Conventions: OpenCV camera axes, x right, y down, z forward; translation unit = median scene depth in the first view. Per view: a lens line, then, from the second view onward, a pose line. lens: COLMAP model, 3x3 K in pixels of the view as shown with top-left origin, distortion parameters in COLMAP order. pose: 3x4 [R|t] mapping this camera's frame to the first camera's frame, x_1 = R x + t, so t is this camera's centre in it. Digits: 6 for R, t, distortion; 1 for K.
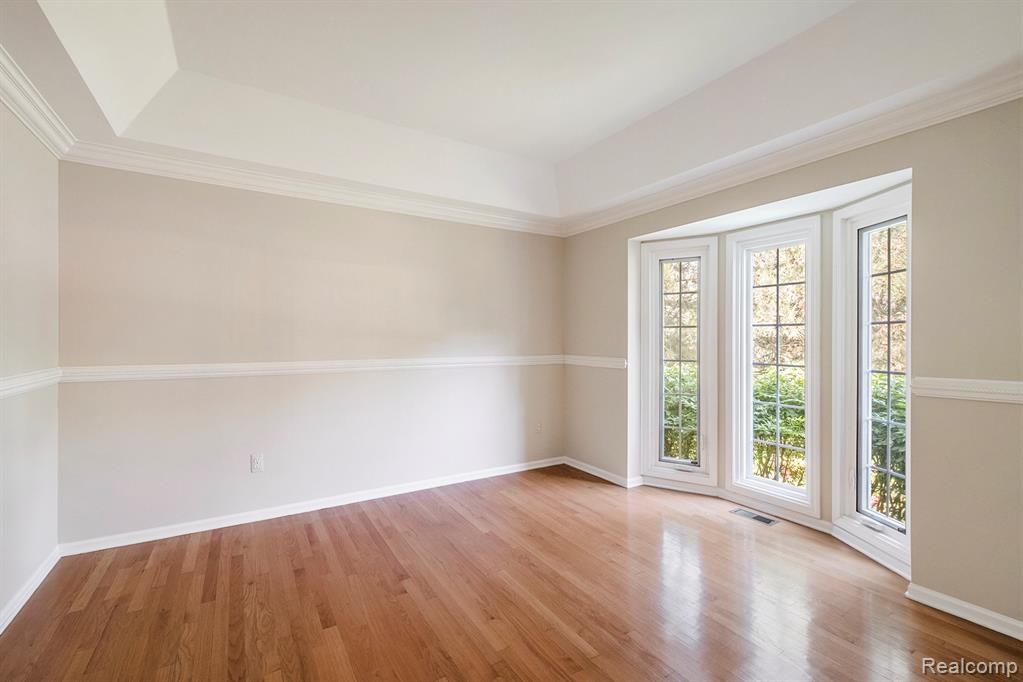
lens RADIAL K [[448.0, 0, 511.3], [0, 448.0, 331.7], [0, 0, 1]] dist [0.004600, -0.000671]
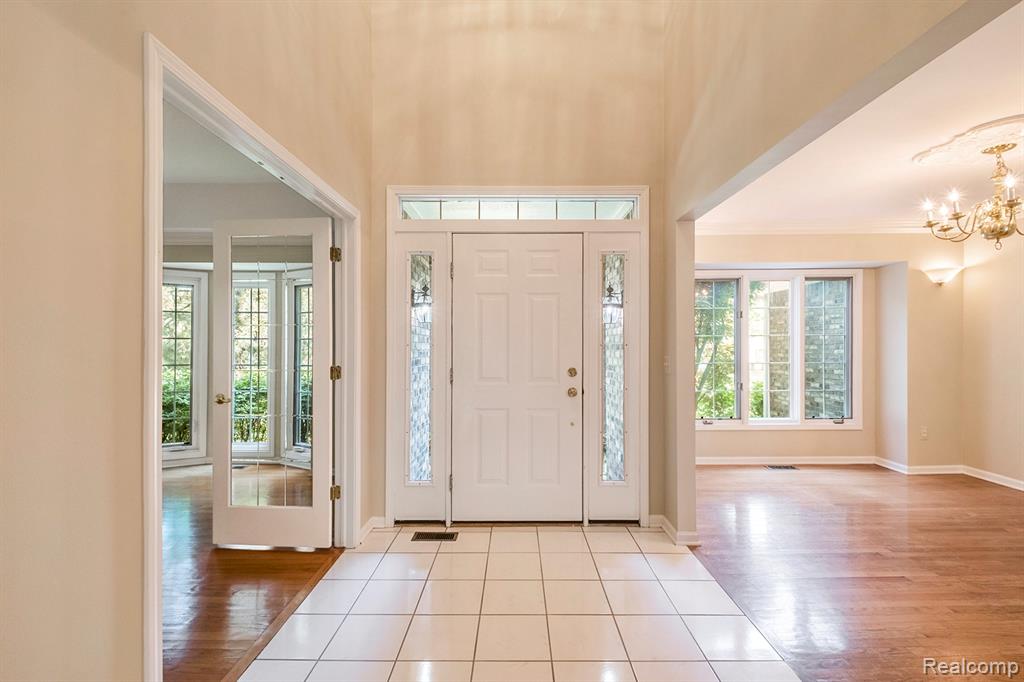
lens RADIAL K [[448.4, 0, 513.8], [0, 448.4, 333.3], [0, 0, 1]] dist [0.004600, -0.000671]
pose [[0.527039, 0.008313, 0.849801, -0.188057], [0.000497, 0.999949, -0.010090, -0.015219], [-0.849841, 0.005740, 0.527008, -0.458139]]
